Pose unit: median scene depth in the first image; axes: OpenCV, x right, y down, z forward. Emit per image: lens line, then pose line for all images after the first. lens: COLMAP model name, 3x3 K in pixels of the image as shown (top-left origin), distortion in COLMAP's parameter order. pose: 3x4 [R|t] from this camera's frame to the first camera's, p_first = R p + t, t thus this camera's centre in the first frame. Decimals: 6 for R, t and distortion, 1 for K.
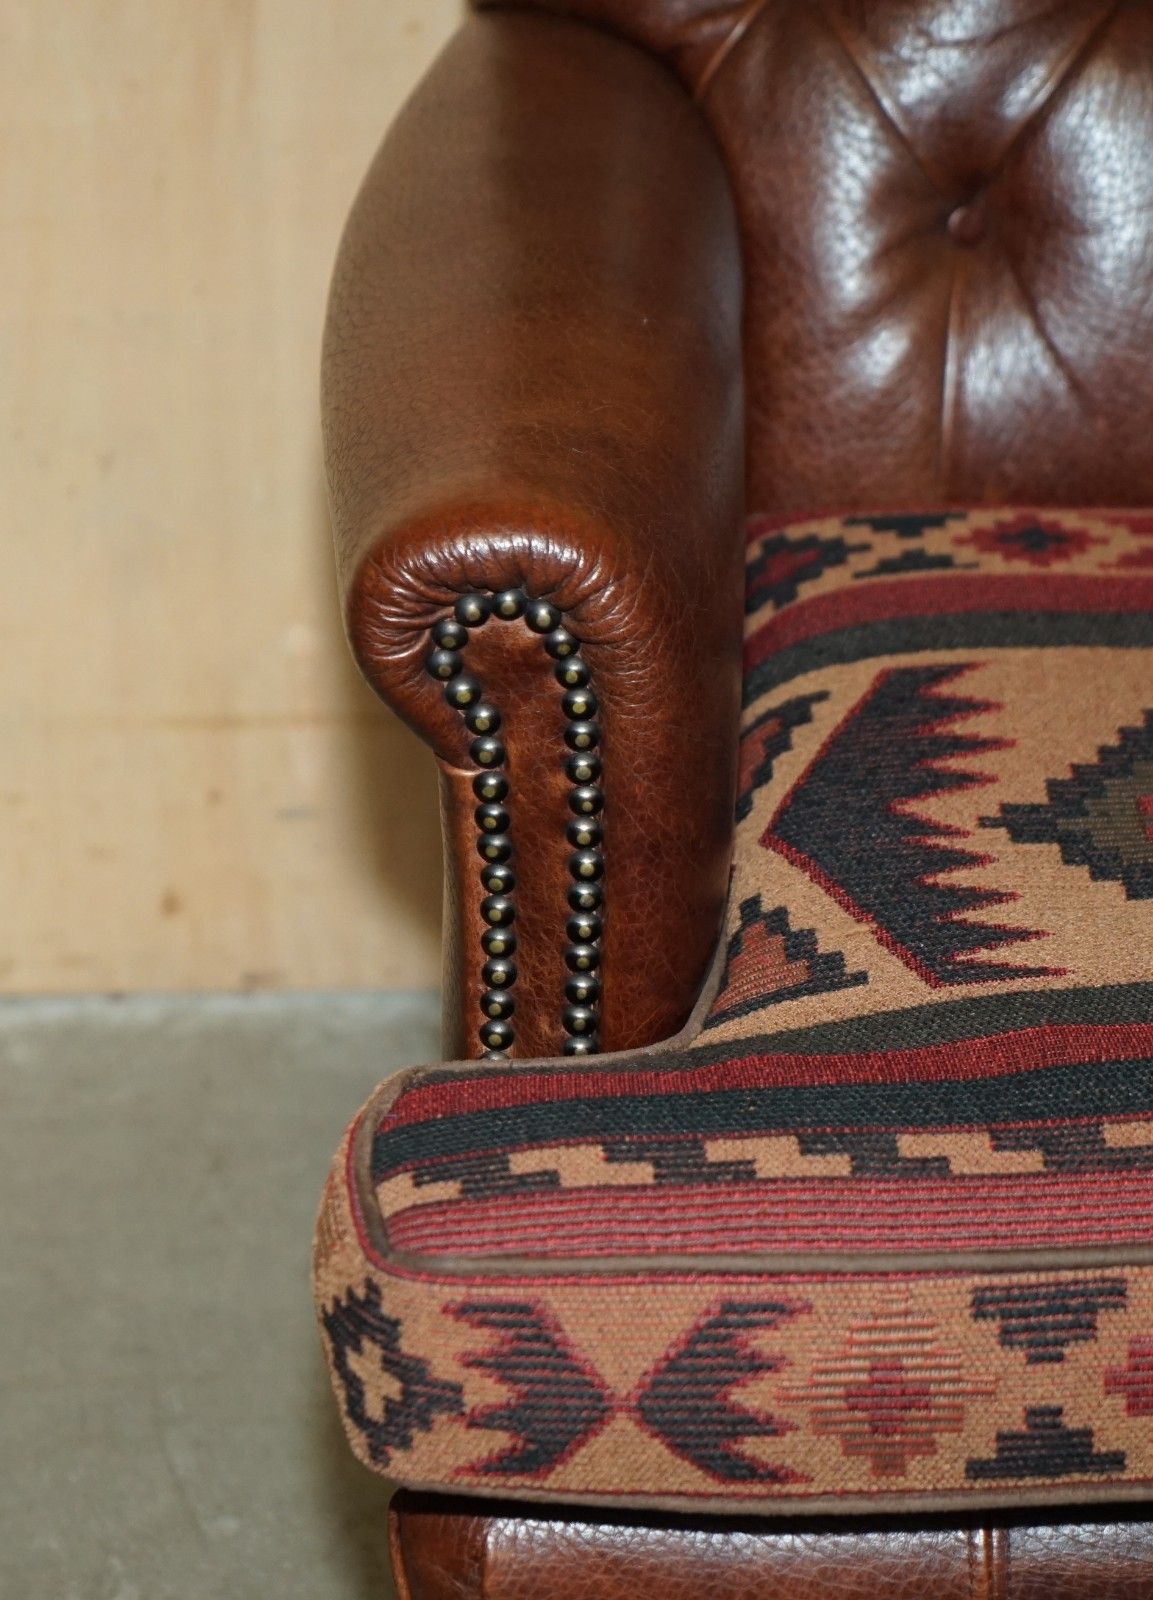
lens RADIAL K [[4818.9, 0, 576.5], [0, 4818.9, 800.0], [0, 0, 1]] dist [0.015315, -0.197577]
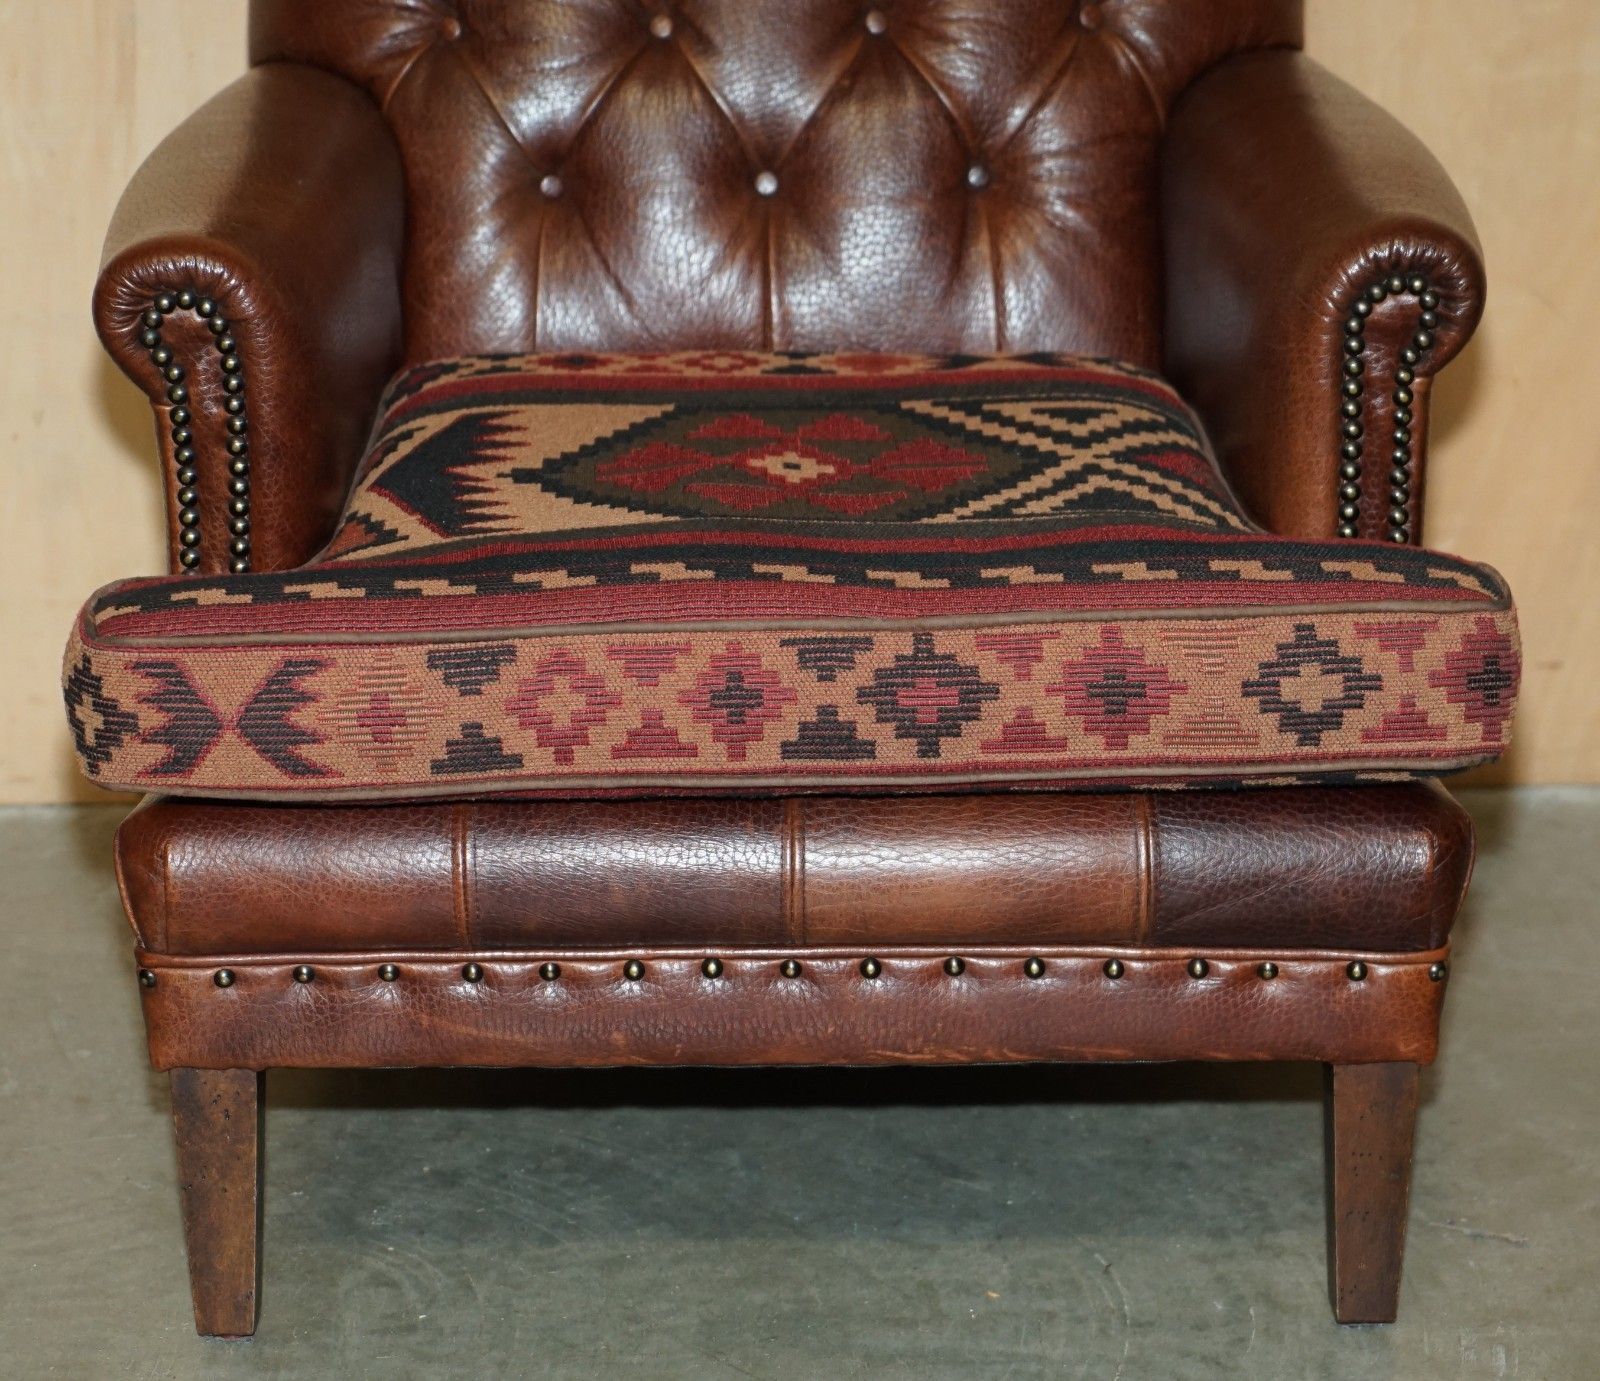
lens RADIAL K [[4706.0, 0, 817.5], [0, 4706.0, 781.6], [0, 0, 1]] dist [0.015374, 0.019069]
pose [[0.999933, -0.002916, 0.011168, 0.198297], [0.004262, 0.992472, -0.122395, 0.347347], [-0.010727, 0.122434, 0.992419, -0.668221]]
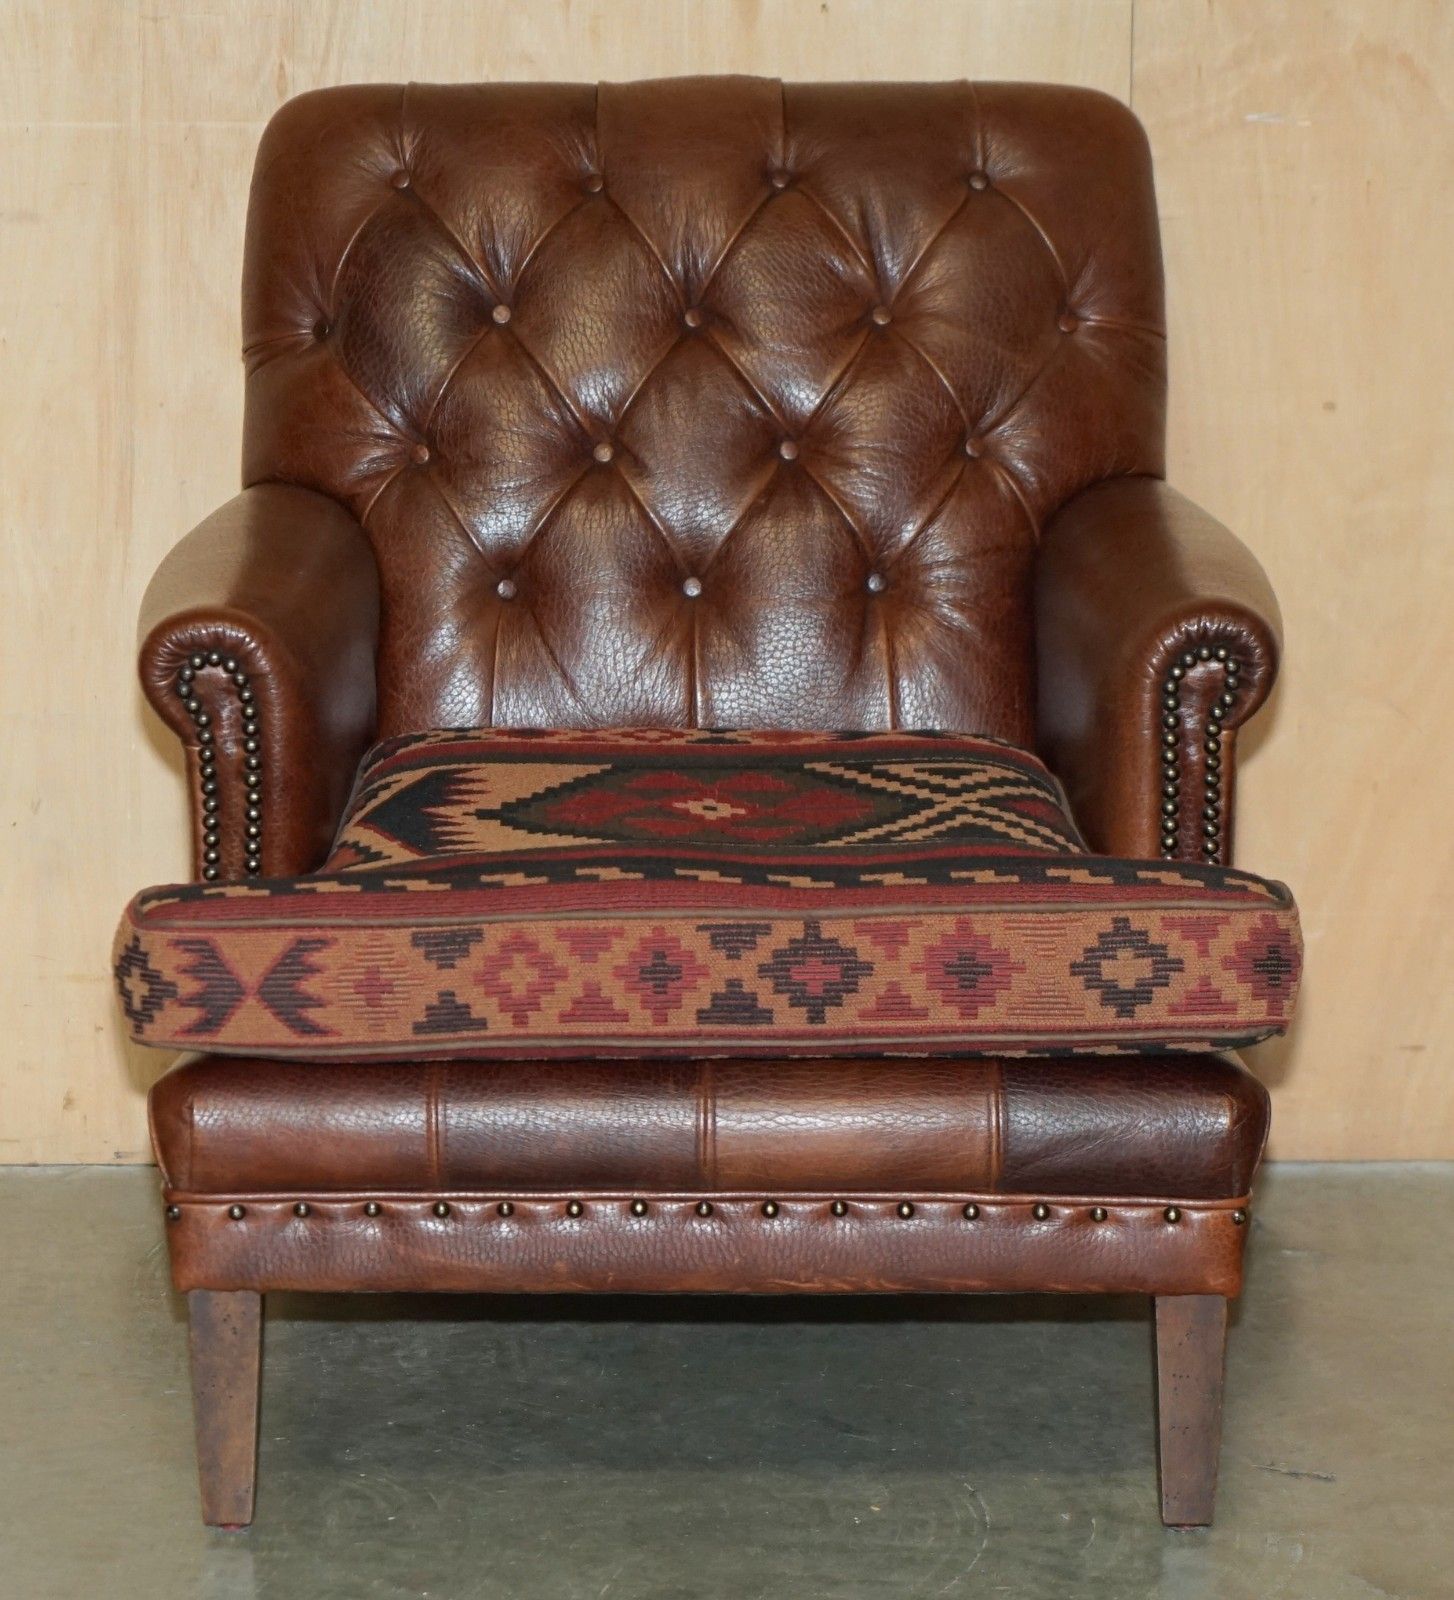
lens RADIAL K [[6373.9, 0, 727.0], [0, 6373.9, 800.0], [0, 0, 1]] dist [-0.157861, 4.761037]
pose [[0.999988, 0.004867, 0.000963, 0.214303], [-0.004488, 0.970140, -0.242504, 0.715932], [-0.002114, 0.242497, 0.970150, -1.740345]]
